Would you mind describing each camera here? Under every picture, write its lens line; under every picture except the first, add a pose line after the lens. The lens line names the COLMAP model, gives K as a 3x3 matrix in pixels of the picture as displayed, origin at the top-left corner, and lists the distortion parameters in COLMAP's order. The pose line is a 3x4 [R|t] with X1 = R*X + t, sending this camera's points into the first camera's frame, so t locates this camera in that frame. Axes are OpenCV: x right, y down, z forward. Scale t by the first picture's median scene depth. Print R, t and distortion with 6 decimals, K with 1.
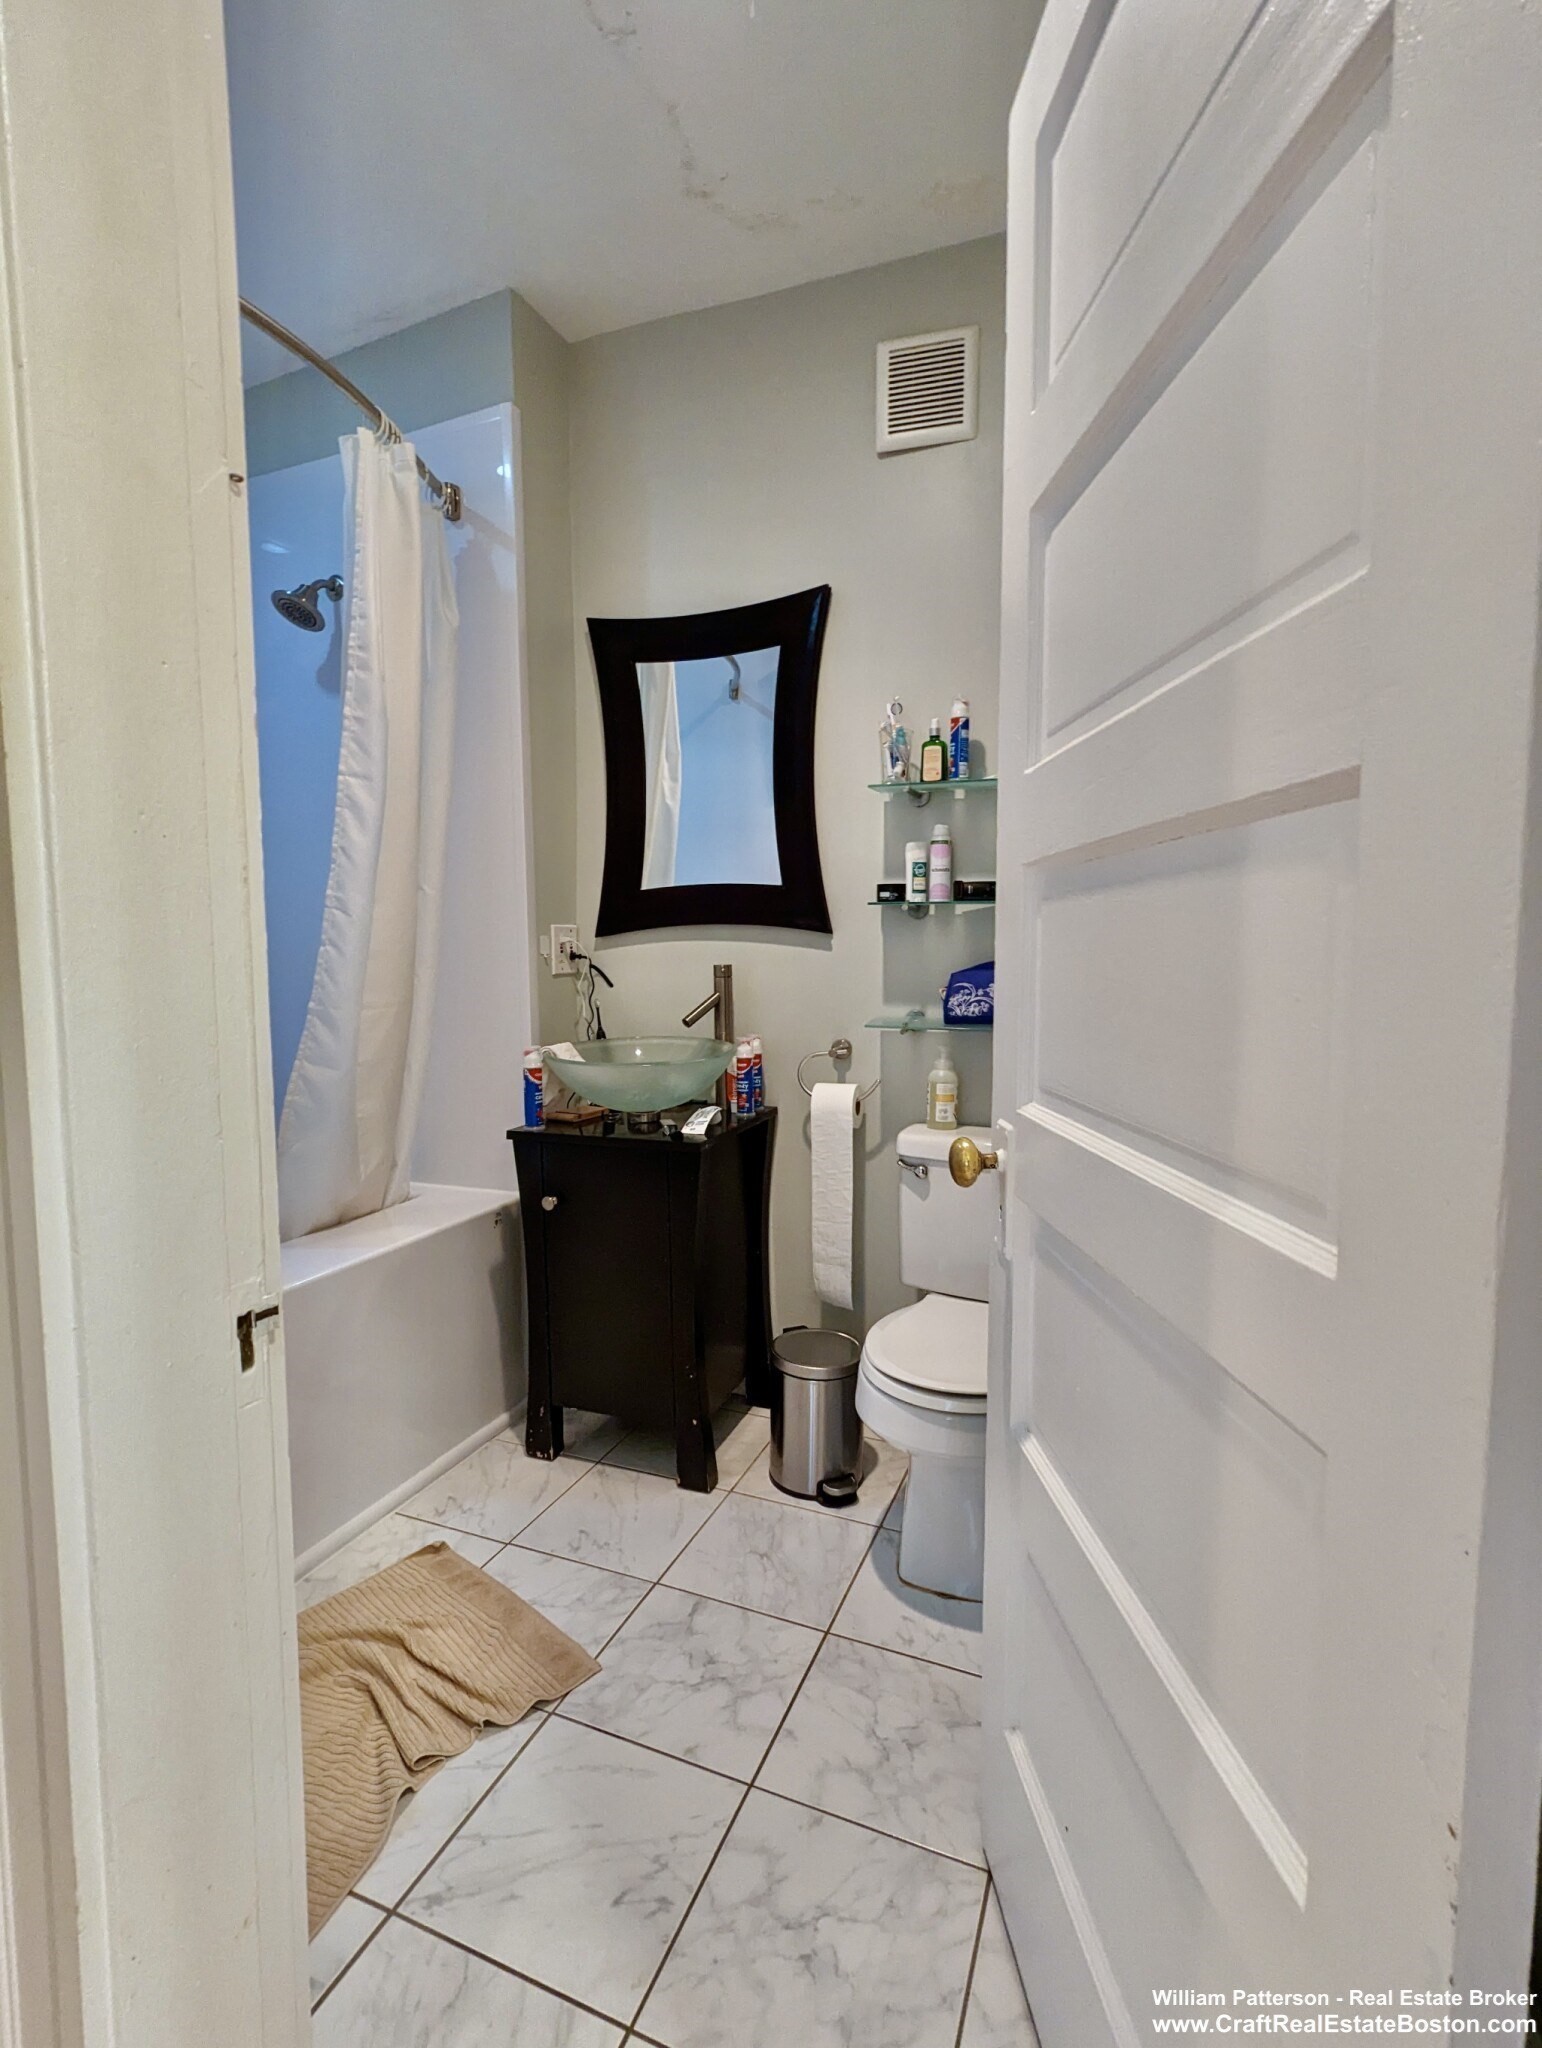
lens RADIAL K [[964.3, 0, 765.9], [0, 964.3, 1027.7], [0, 0, 1]] dist [-0.000277, -0.001441]
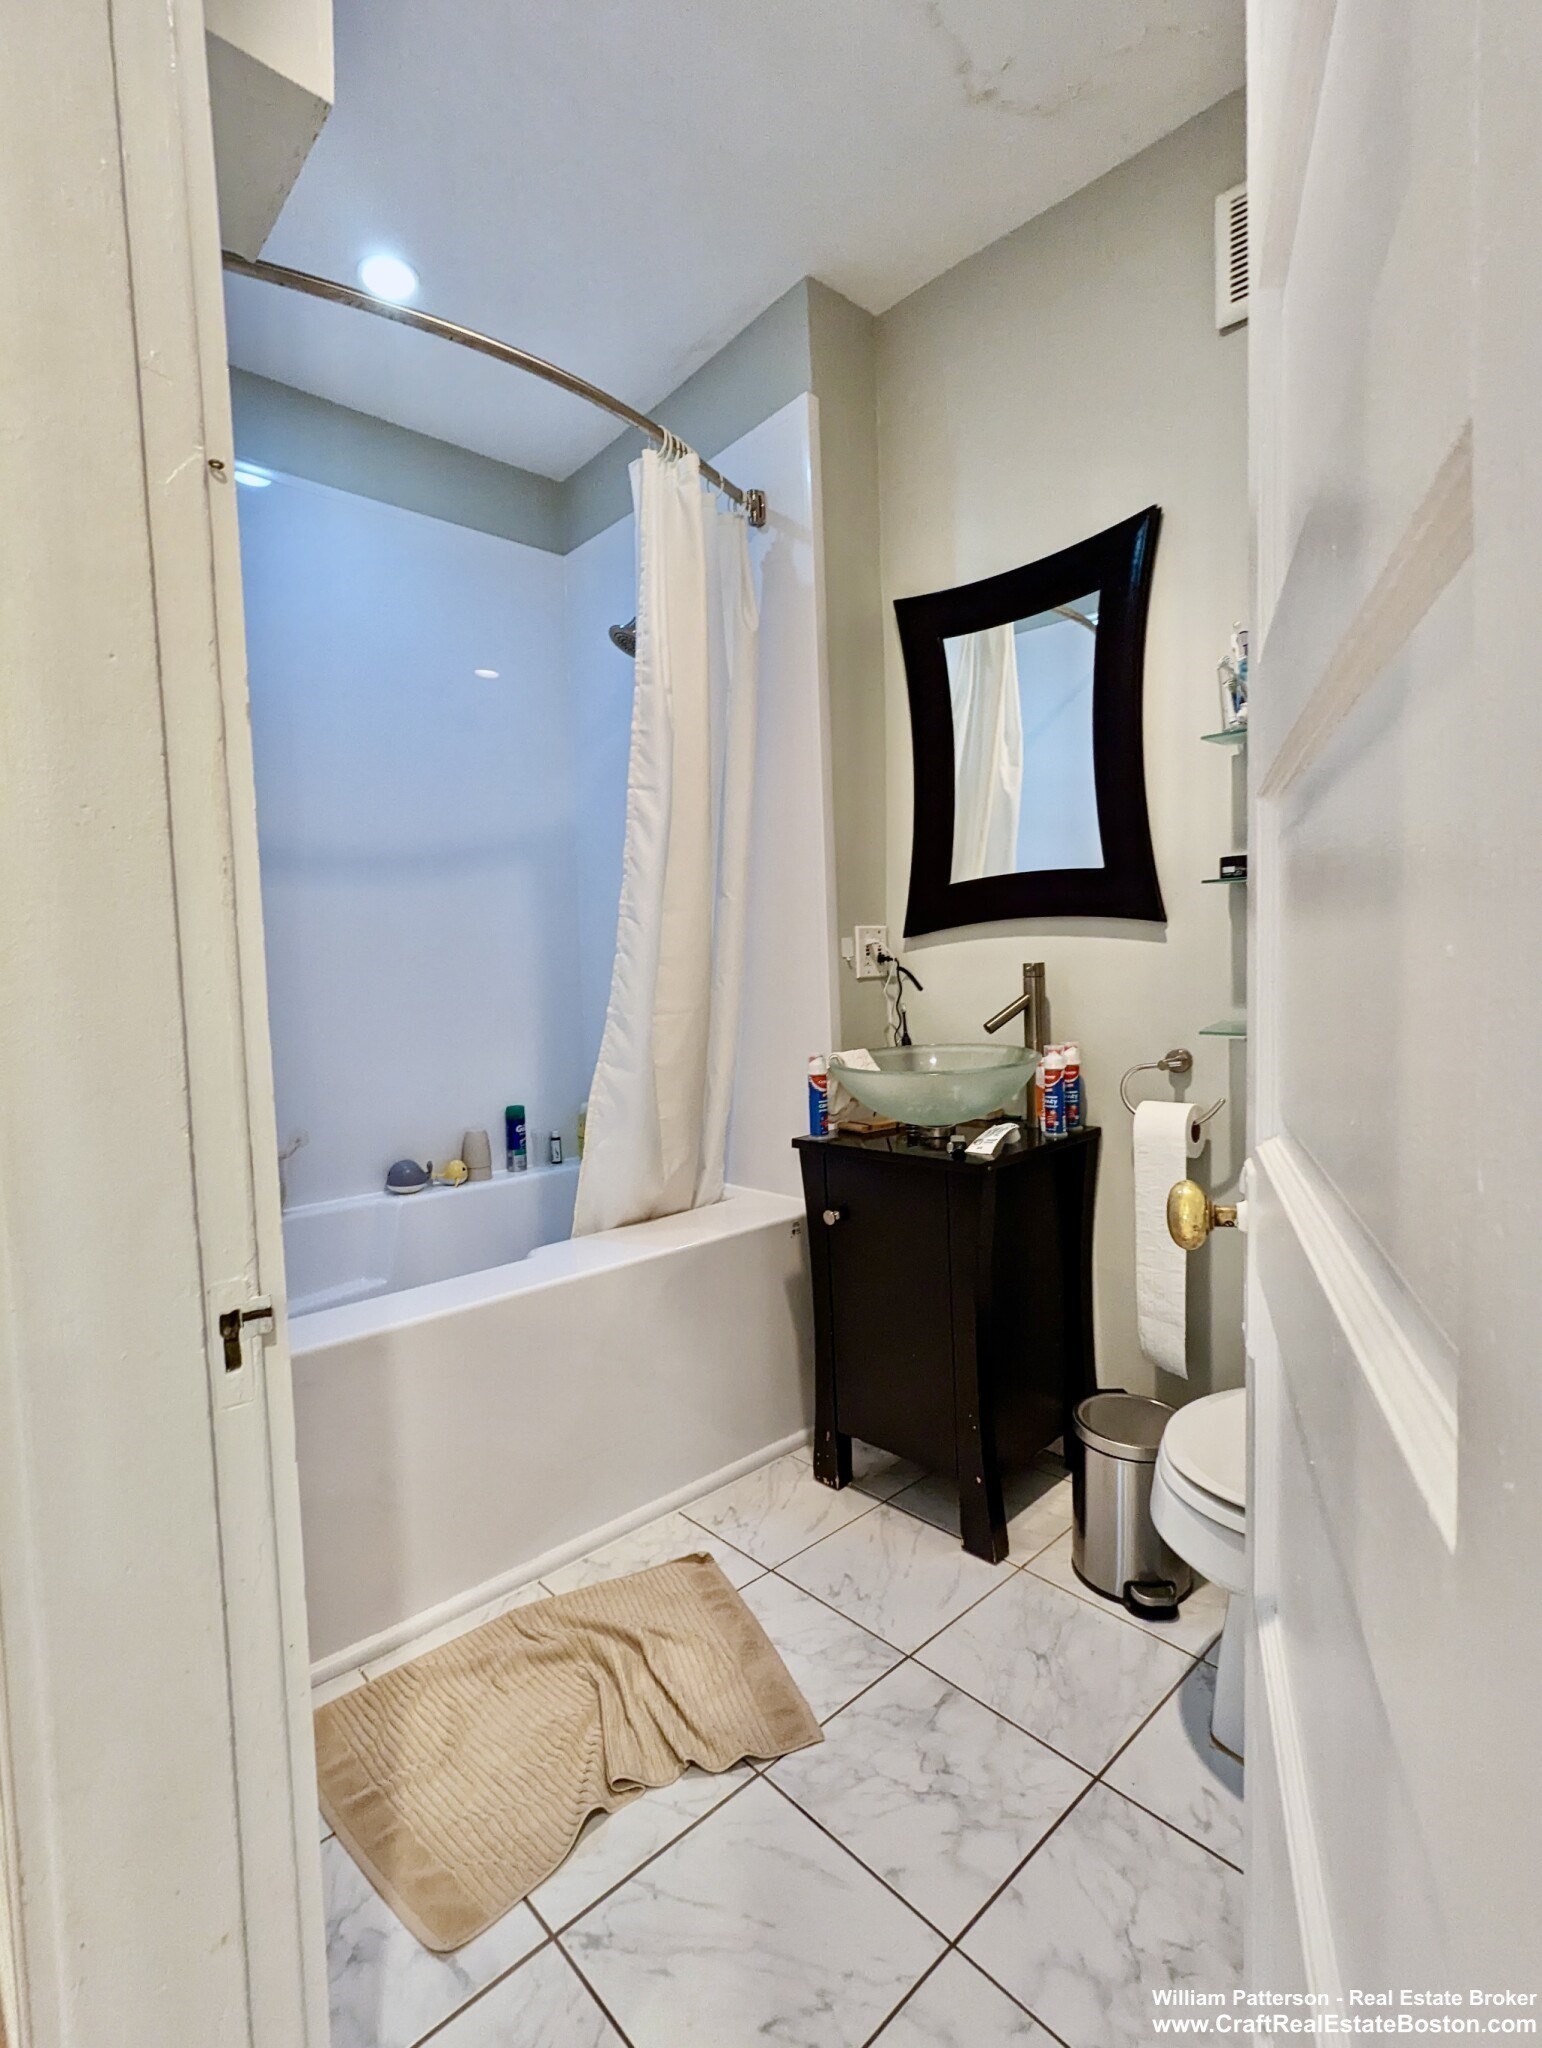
lens RADIAL K [[964.3, 0, 772.6], [0, 964.3, 1027.7], [0, 0, 1]] dist [-0.000277, -0.001441]
pose [[0.906217, 0.001988, -0.422808, 0.122644], [-0.006465, 0.999937, -0.009156, 0.004029], [0.422763, 0.011031, 0.906173, 0.111979]]
